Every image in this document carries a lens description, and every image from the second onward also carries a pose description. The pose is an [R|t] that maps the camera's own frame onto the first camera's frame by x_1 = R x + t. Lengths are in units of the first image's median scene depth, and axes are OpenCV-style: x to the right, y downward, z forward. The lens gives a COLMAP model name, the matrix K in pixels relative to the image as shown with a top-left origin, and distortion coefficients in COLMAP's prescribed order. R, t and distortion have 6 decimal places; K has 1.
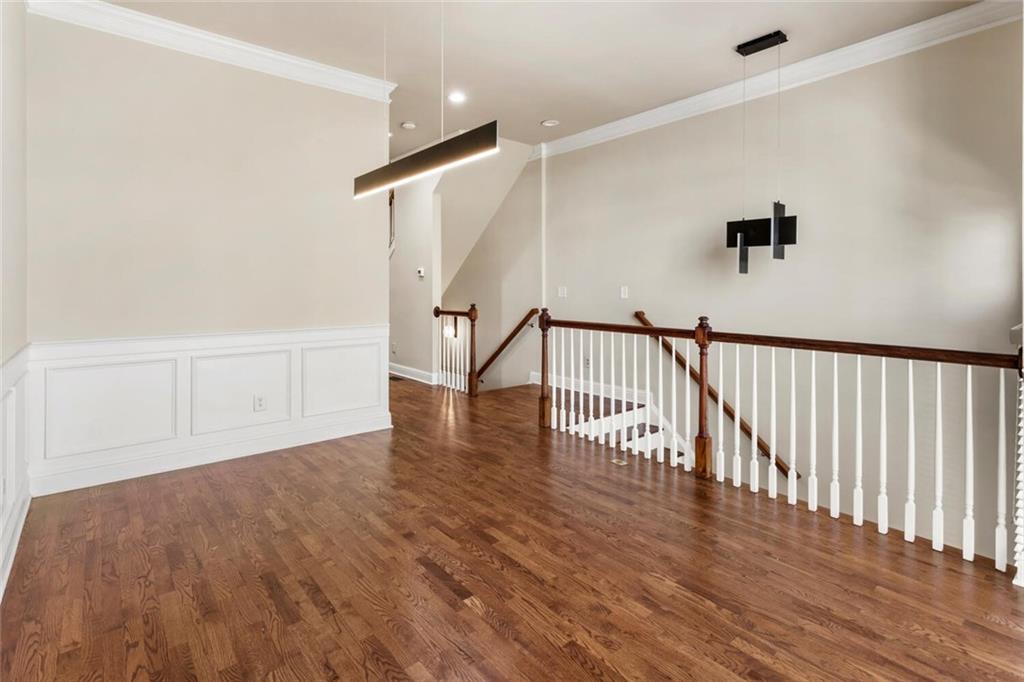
lens RADIAL K [[509.1, 0, 511.5], [0, 509.1, 287.5], [0, 0, 1]] dist [0.001820, 0.001699]
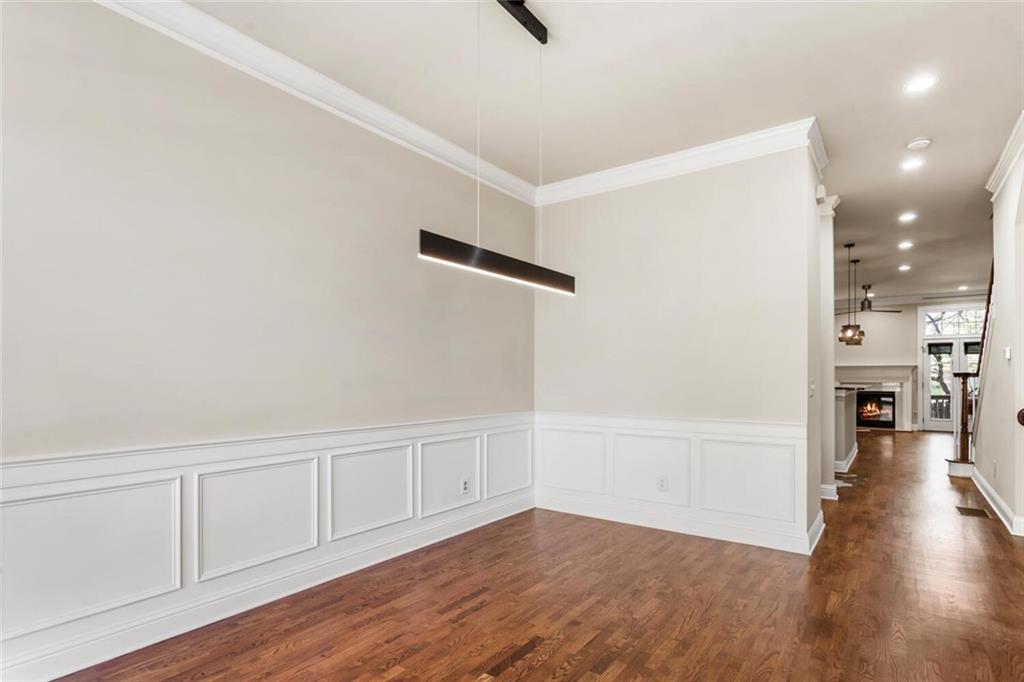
lens RADIAL K [[524.5, 0, 508.1], [0, 524.5, 374.4], [0, 0, 1]] dist [-0.006562, -0.000842]
pose [[0.234366, -0.003403, -0.972142, 0.768511], [0.001285, 0.999994, -0.003191, -0.003794], [0.972148, -0.000502, 0.234369, 0.621329]]
